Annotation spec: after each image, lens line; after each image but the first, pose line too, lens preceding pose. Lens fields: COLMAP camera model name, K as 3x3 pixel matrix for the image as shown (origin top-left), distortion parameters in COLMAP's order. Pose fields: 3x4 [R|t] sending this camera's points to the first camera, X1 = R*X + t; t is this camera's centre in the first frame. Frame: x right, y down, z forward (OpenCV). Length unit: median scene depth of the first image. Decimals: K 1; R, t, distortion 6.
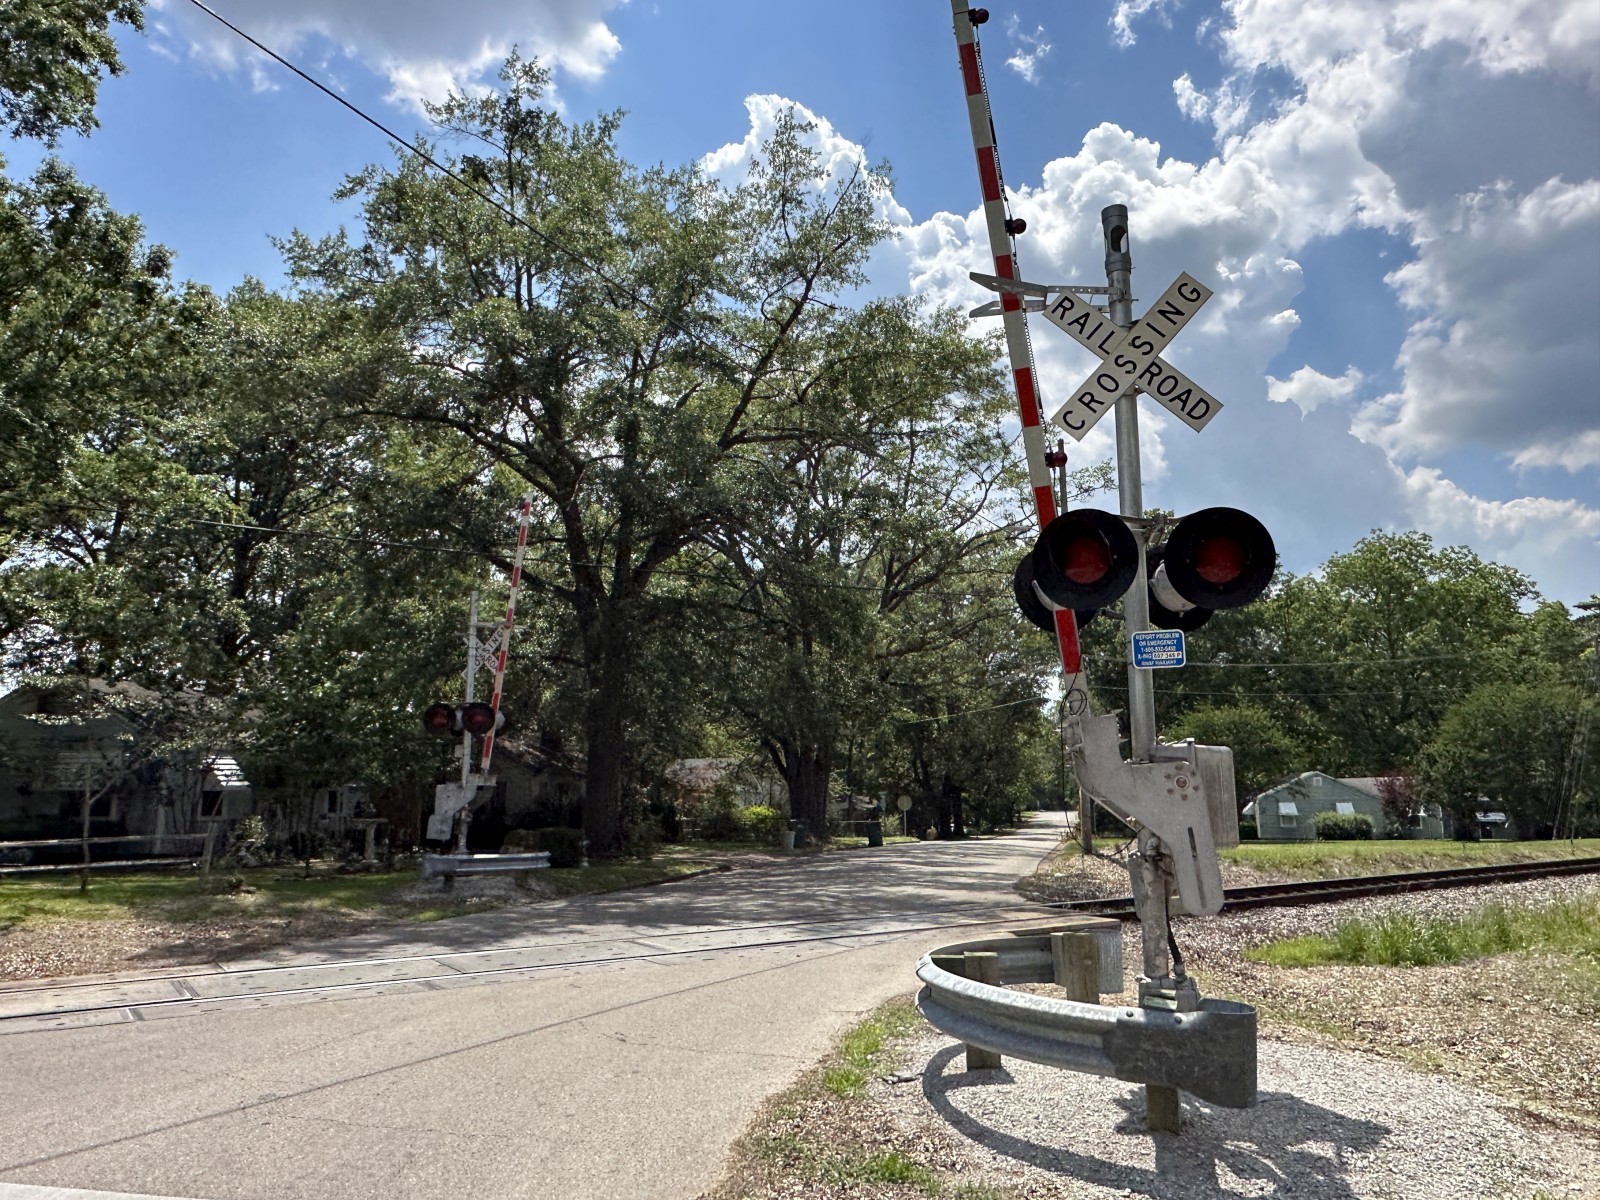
lens RADIAL K [[1100.1, 0, 807.0], [0, 1100.1, 607.0], [0, 0, 1]] dist [0.000648, -0.003163]
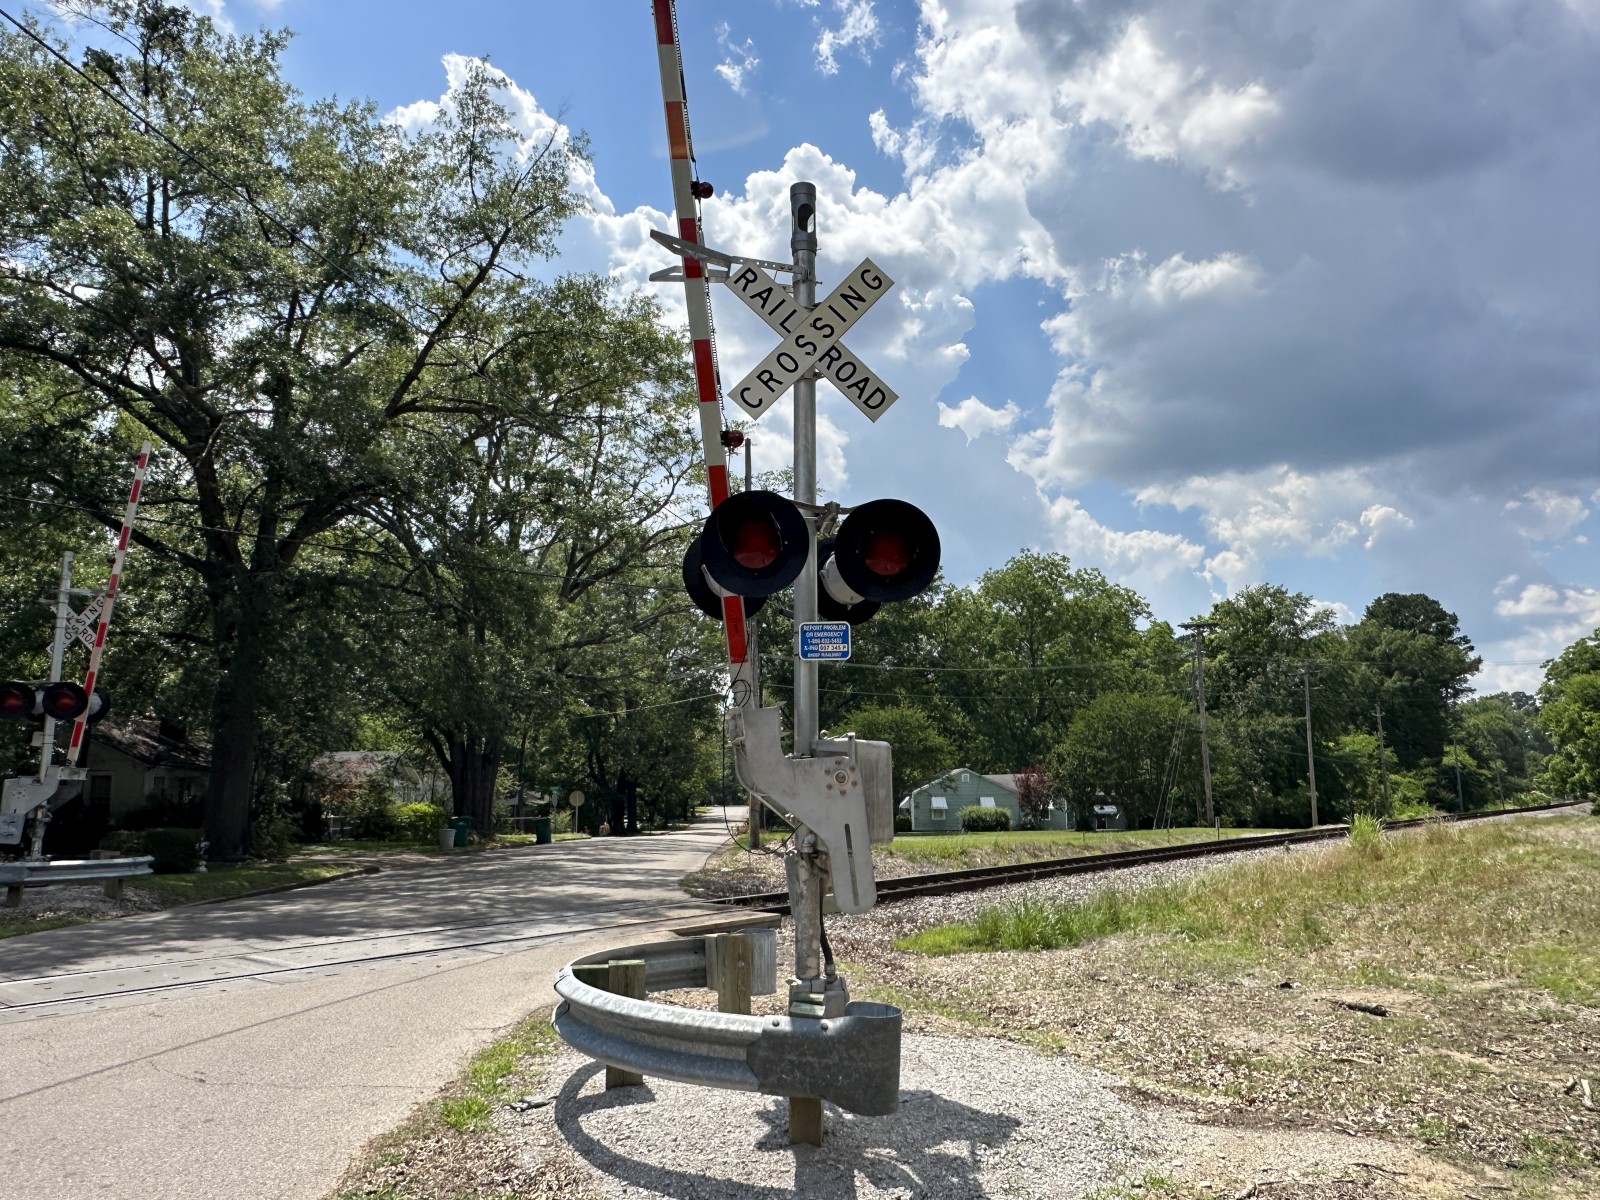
lens RADIAL K [[1096.7, 0, 800.0], [0, 1096.7, 600.0], [0, 0, 1]] dist [0.002650, -0.001955]
pose [[0.960465, 0.047026, 0.274401, 0.007895], [-0.046304, 0.998886, -0.009111, 0.003170], [-0.274524, -0.003956, 0.961572, 0.018951]]
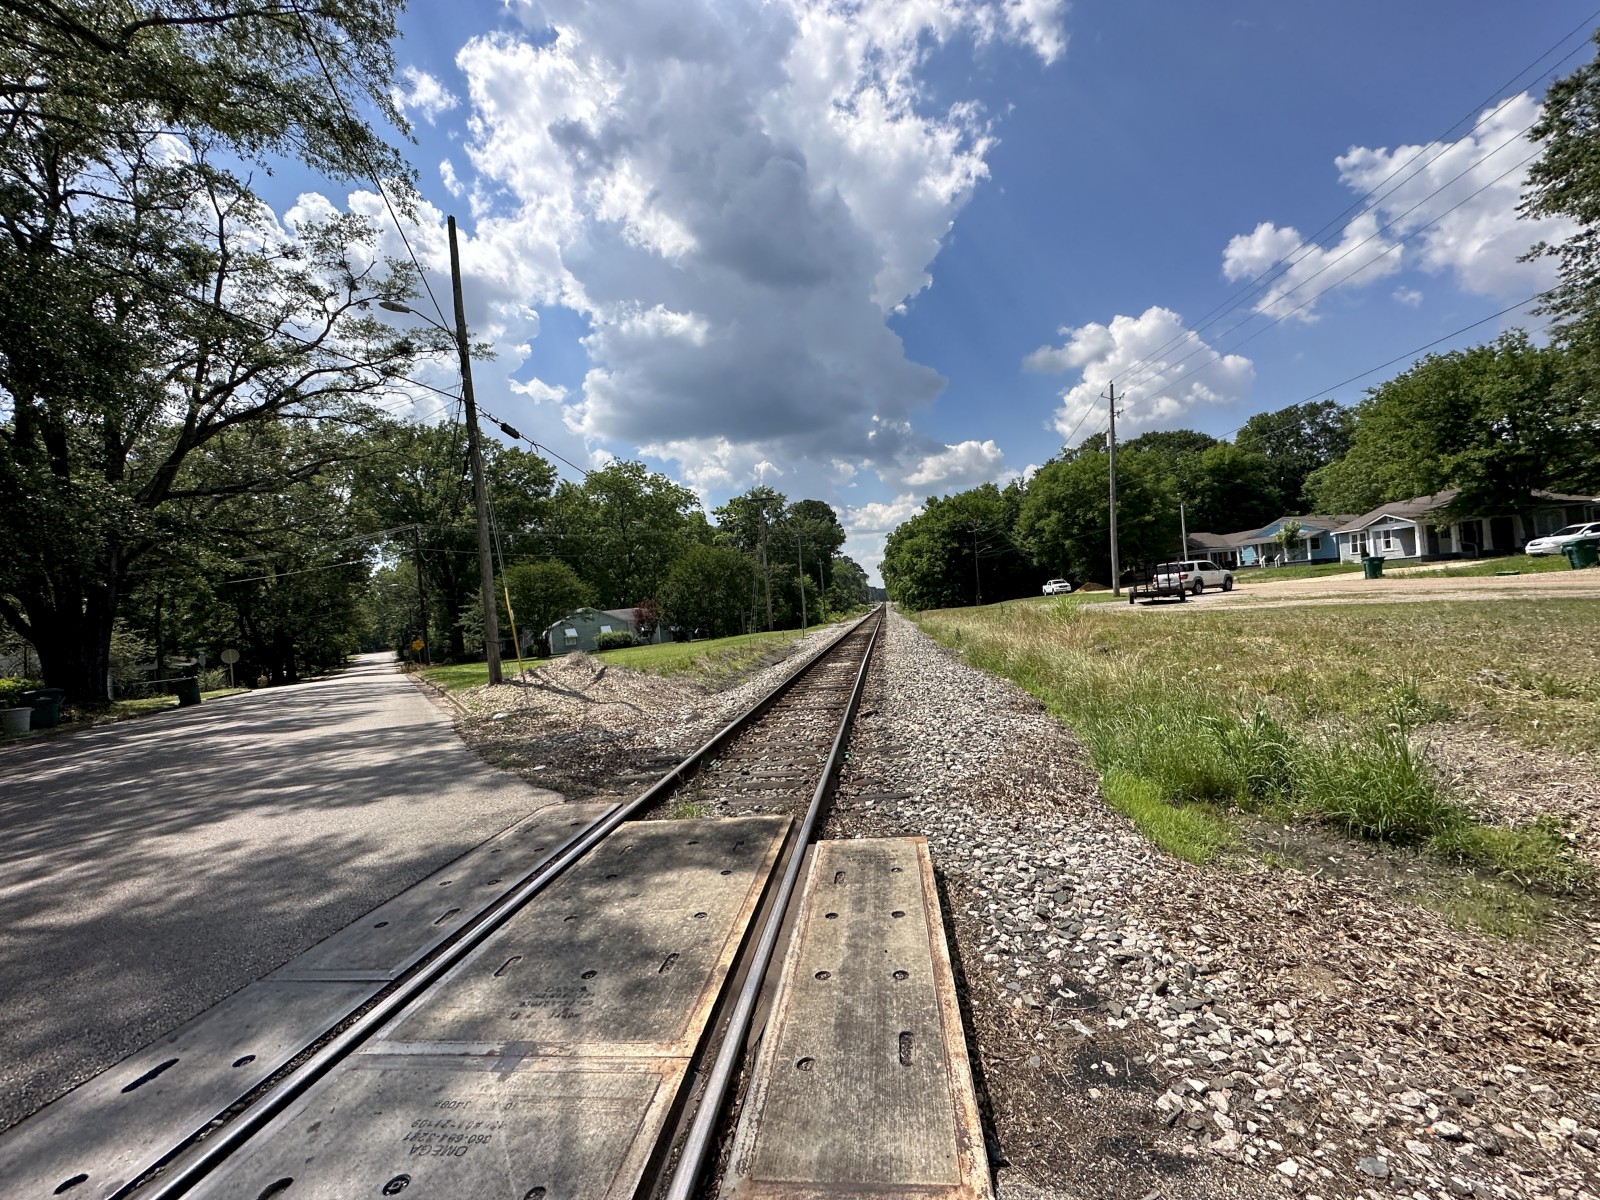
lens RADIAL K [[637.9, 0, 809.9], [0, 637.9, 599.3], [0, 0, 1]] dist [-0.010895, 0.000045]
pose [[0.672456, -0.044403, 0.738804, 0.045154], [-0.044951, 0.993906, 0.100650, 0.097122], [-0.738770, -0.100893, 0.666362, 0.498975]]
